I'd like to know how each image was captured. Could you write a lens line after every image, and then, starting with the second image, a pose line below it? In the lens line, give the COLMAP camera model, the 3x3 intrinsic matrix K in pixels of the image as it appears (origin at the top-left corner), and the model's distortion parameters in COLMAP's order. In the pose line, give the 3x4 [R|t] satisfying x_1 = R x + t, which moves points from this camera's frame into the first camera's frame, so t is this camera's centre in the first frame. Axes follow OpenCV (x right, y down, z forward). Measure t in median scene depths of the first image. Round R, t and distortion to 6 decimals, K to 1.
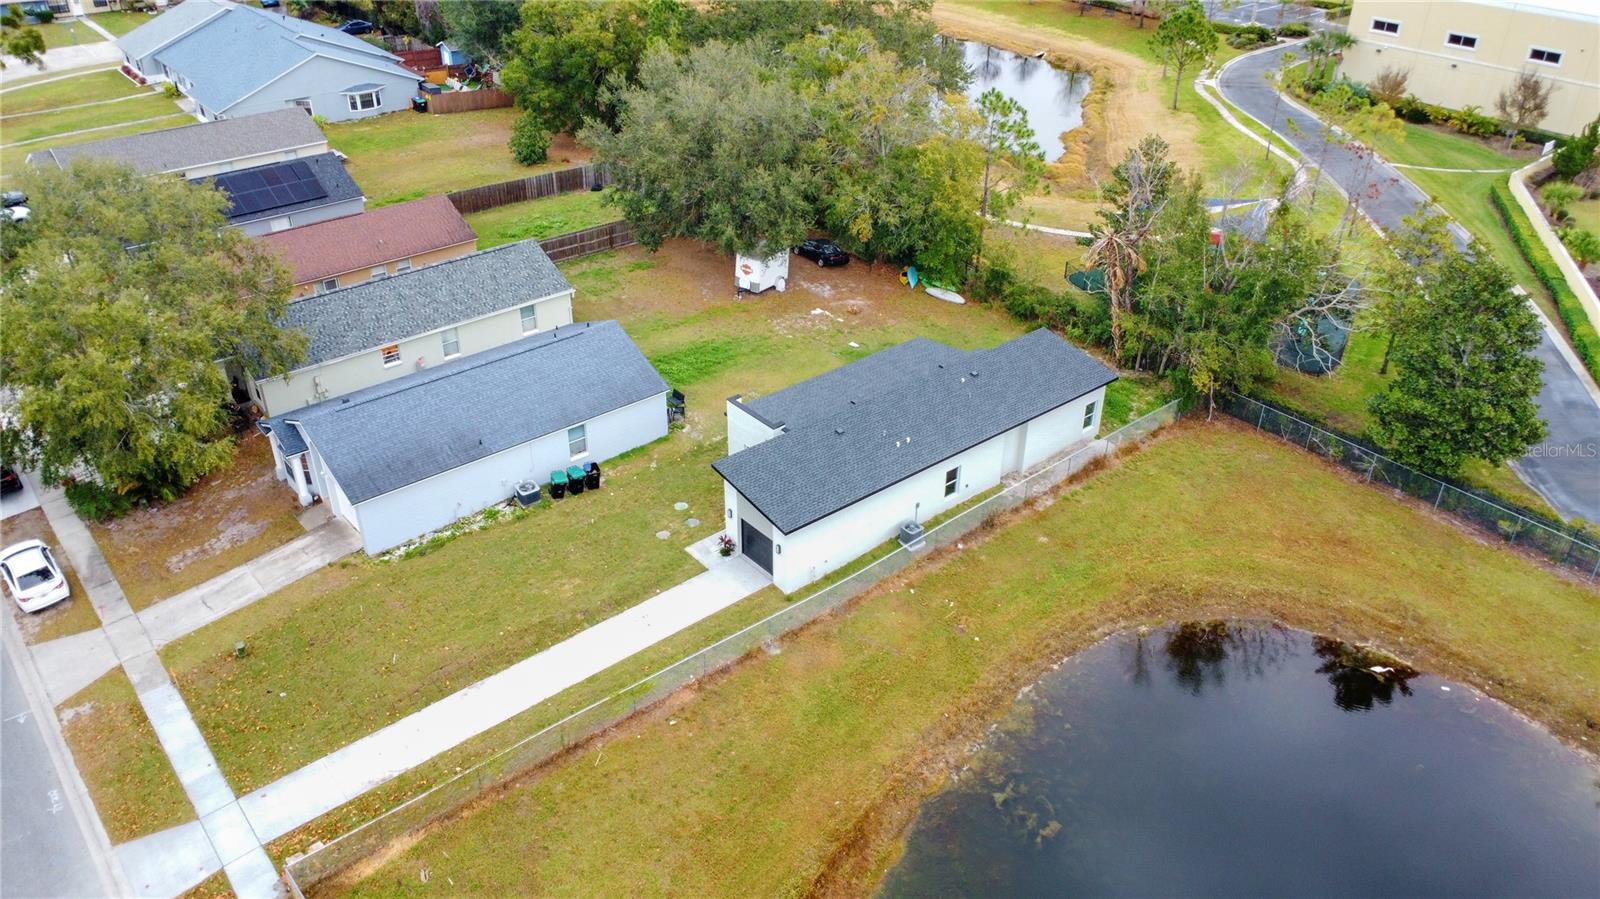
lens RADIAL K [[1211.5, 0, 800.0], [0, 1211.5, 449.5], [0, 0, 1]] dist [-0.002987, -0.001592]
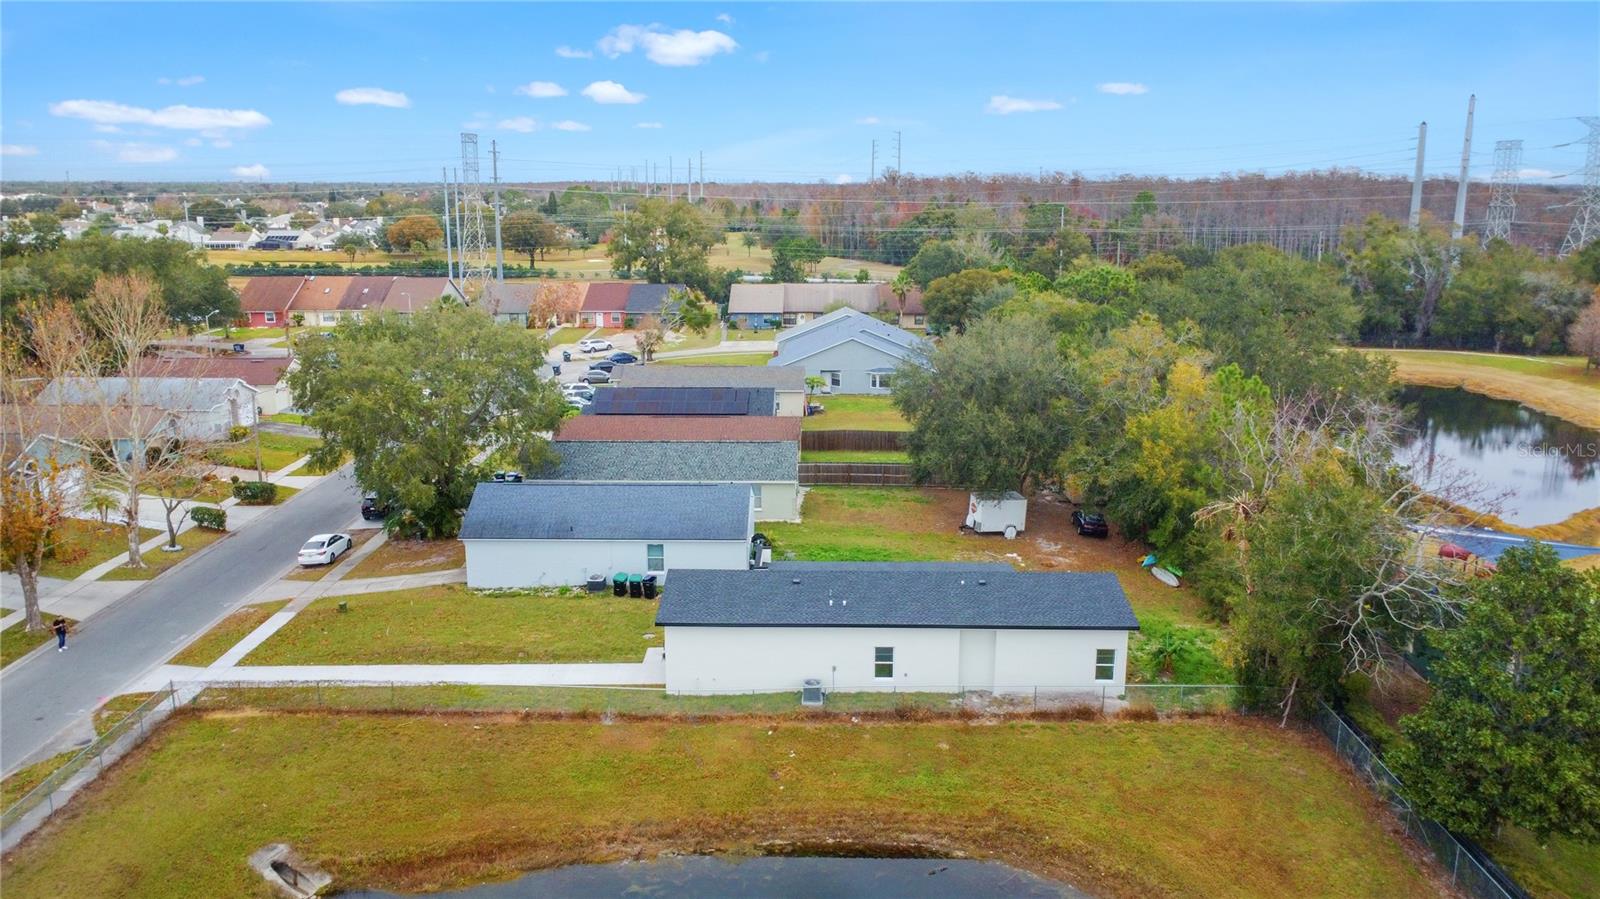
lens RADIAL K [[1211.5, 0, 800.0], [0, 1211.5, 449.5], [0, 0, 1]] dist [-0.002987, -0.001592]
pose [[0.757765, 0.134443, -0.638527, 0.685596], [-0.336429, 0.918954, -0.205766, 0.094647], [0.559113, 0.370742, 0.741581, 0.174725]]
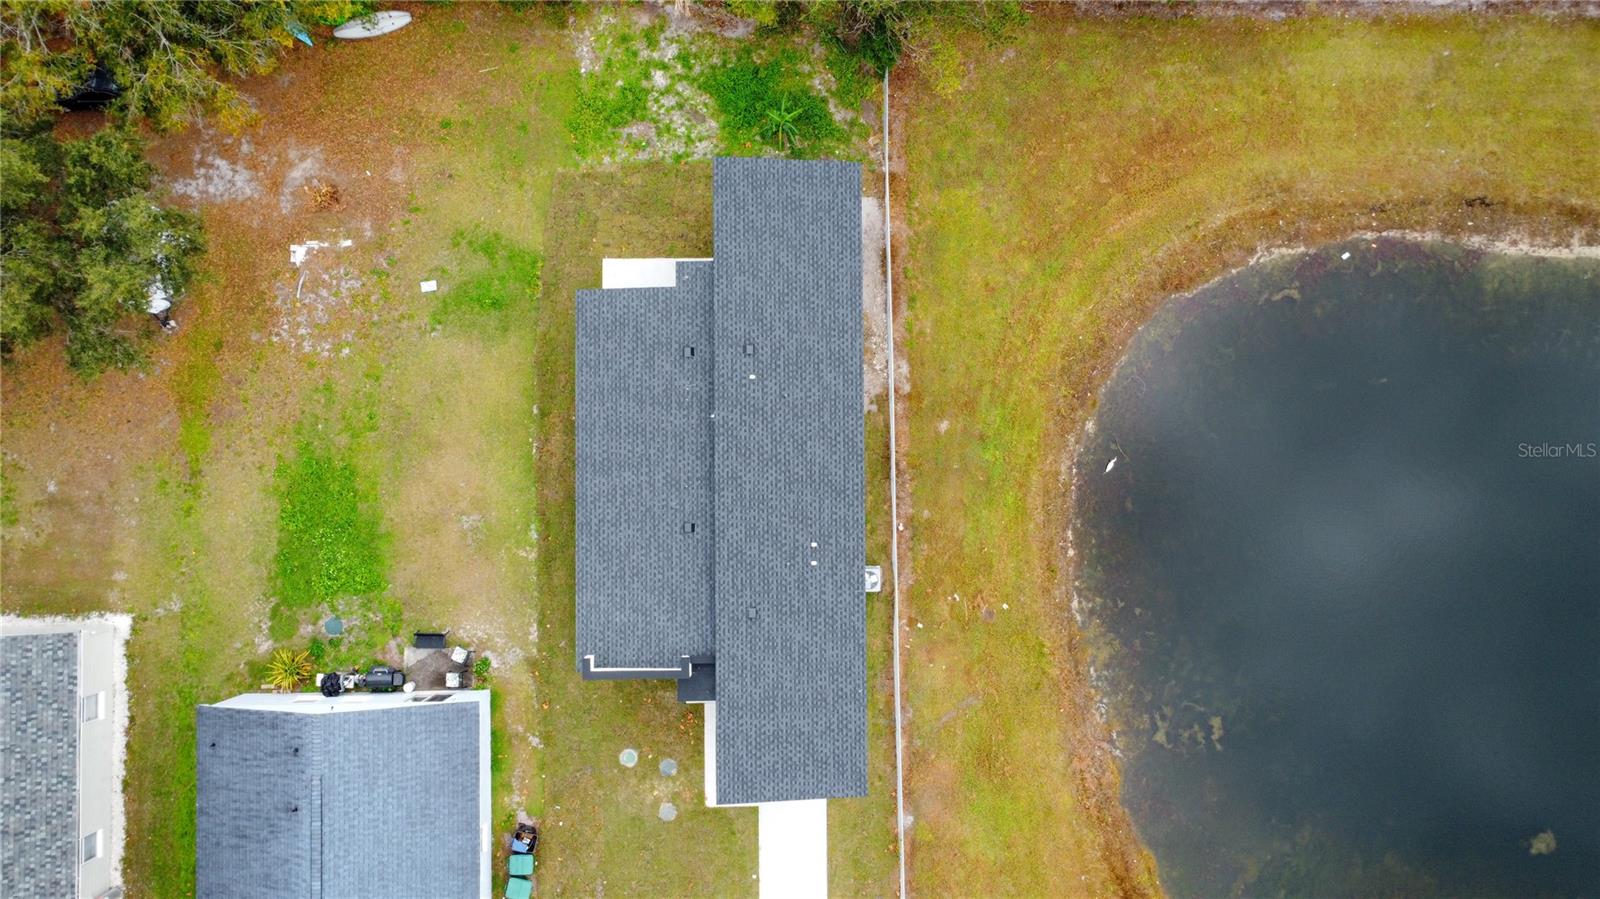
lens RADIAL K [[1211.5, 0, 800.0], [0, 1211.5, 449.5], [0, 0, 1]] dist [-0.002987, -0.001592]
pose [[0.631697, -0.774787, 0.025769, 0.108043], [0.397361, 0.352160, 0.847400, -0.657299], [-0.665630, -0.525060, 0.530329, 0.634041]]
